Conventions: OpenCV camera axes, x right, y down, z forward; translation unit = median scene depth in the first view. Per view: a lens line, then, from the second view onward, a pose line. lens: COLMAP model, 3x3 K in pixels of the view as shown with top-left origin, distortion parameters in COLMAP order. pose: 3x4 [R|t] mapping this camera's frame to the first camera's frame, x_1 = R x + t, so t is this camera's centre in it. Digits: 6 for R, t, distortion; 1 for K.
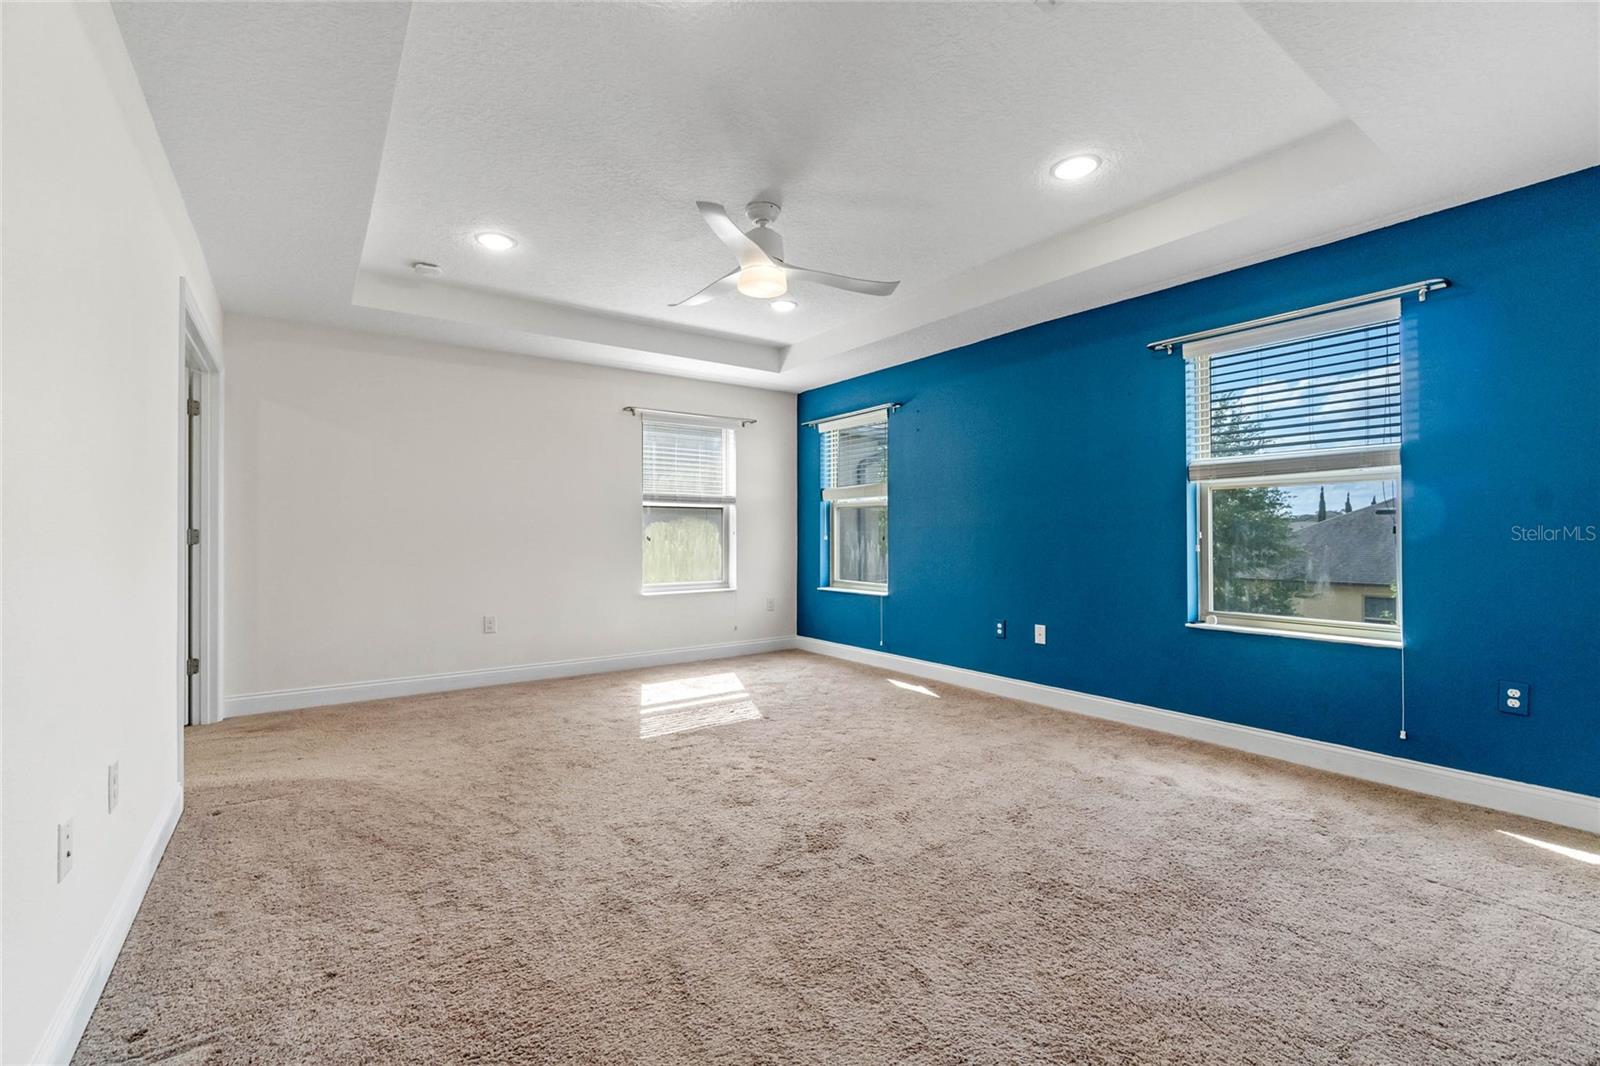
lens RADIAL K [[689.5, 0, 799.4], [0, 689.5, 535.3], [0, 0, 1]] dist [-0.006459, 0.002304]
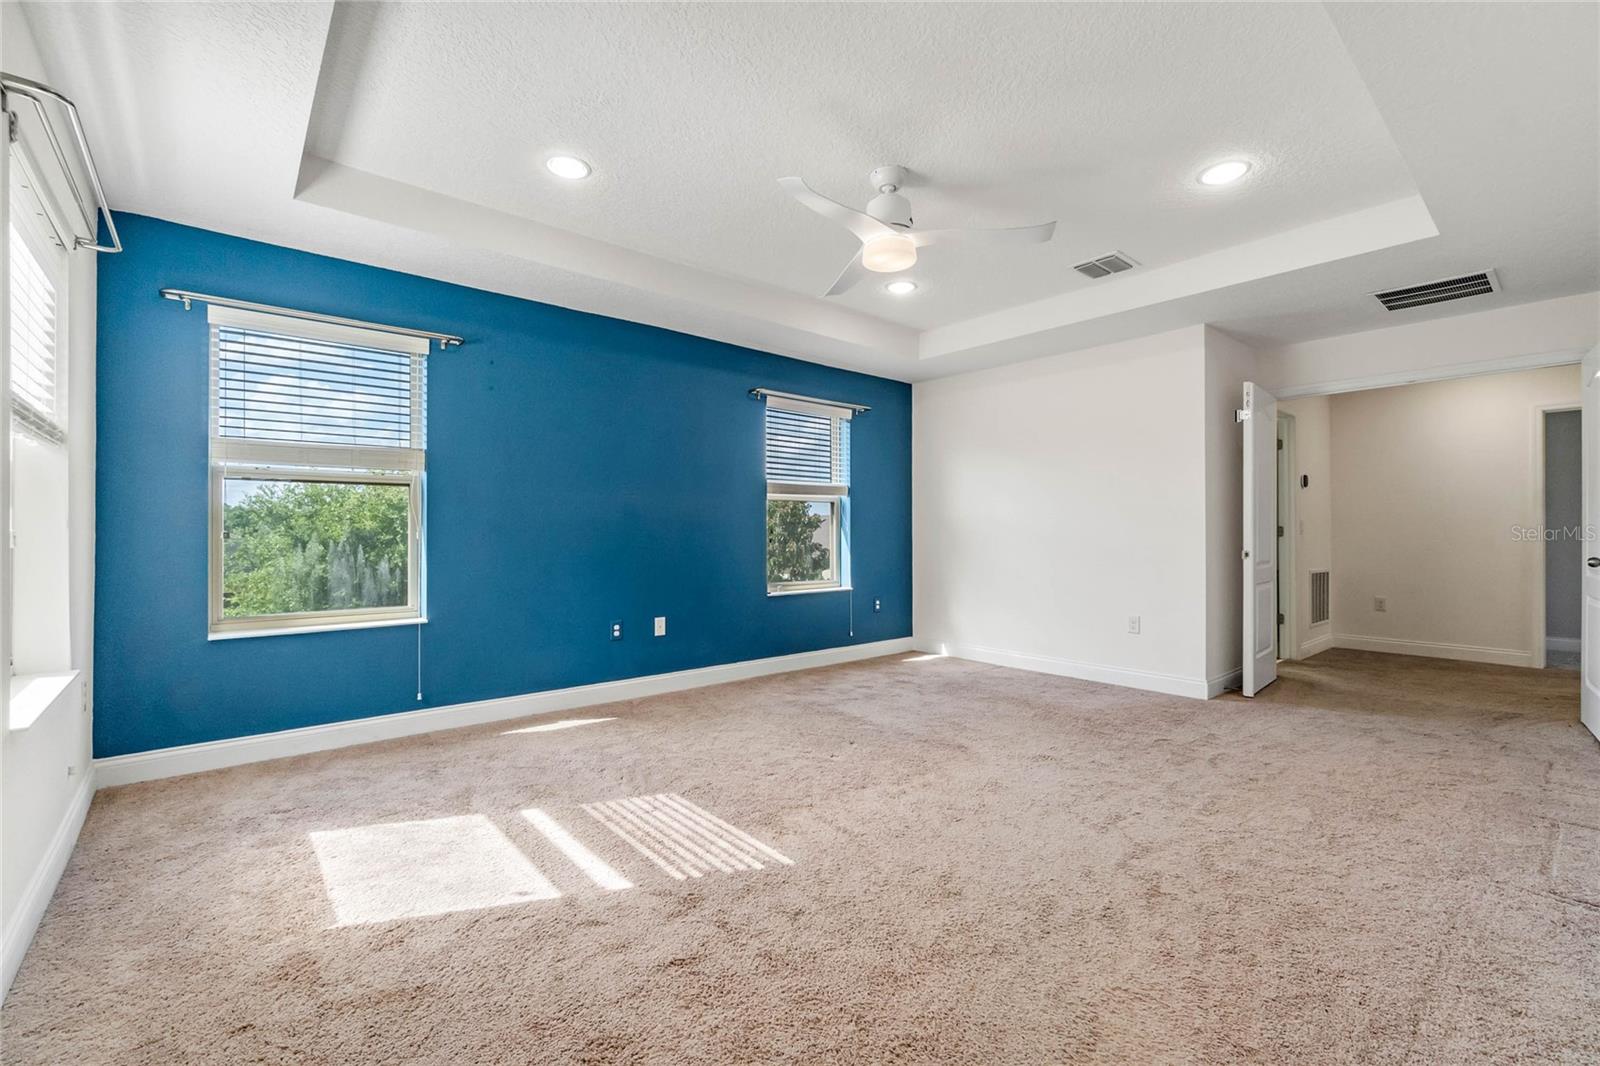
lens RADIAL K [[689.5, 0, 798.0], [0, 689.5, 539.2], [0, 0, 1]] dist [-0.006459, 0.002304]
pose [[-0.082589, -0.015015, 0.996471, -0.700676], [-0.003811, 0.999884, 0.014750, -0.004362], [-0.996576, -0.002579, -0.082637, 0.874056]]
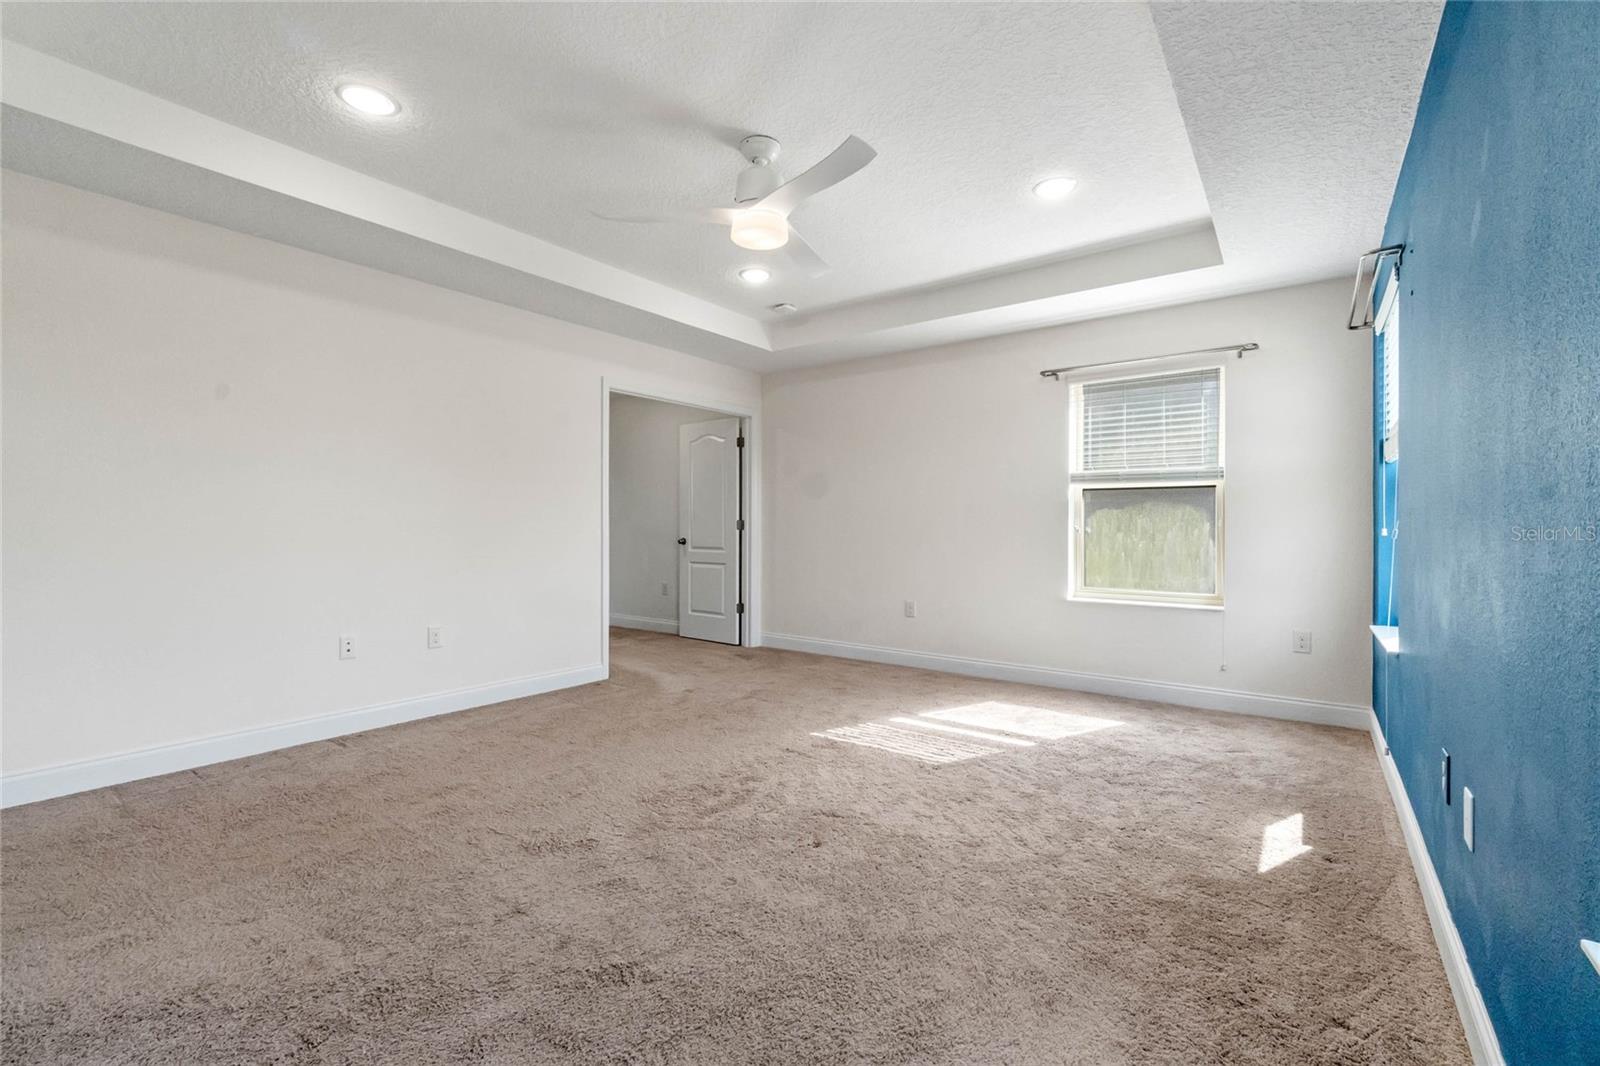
lens RADIAL K [[689.5, 0, 787.7], [0, 689.5, 536.5], [0, 0, 1]] dist [-0.006459, 0.002304]
pose [[0.292939, 0.020275, -0.955916, 0.574224], [-0.001618, 0.999784, 0.020709, -0.005272], [0.956130, -0.004520, 0.292909, 0.570650]]
